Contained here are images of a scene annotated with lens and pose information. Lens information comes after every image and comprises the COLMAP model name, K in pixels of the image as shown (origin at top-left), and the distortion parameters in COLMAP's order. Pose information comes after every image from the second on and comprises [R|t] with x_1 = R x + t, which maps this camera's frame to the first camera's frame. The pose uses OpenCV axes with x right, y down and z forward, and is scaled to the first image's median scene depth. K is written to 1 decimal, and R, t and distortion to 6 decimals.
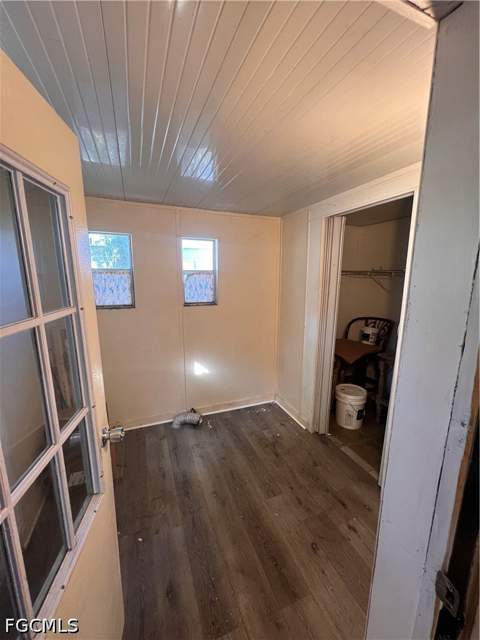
lens RADIAL K [[256.8, 0, 241.4], [0, 256.8, 320.1], [0, 0, 1]] dist [-0.001158, 0.000950]
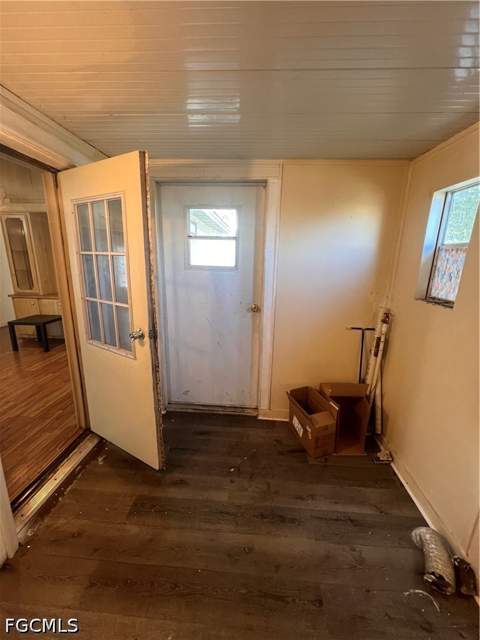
lens RADIAL K [[256.8, 0, 240.5], [0, 256.8, 319.8], [0, 0, 1]] dist [-0.001158, 0.000950]
pose [[-0.442359, 0.194791, -0.875428, 0.393889], [-0.196797, 0.931254, 0.306656, -0.133513], [0.874980, 0.307934, -0.373614, 1.003843]]
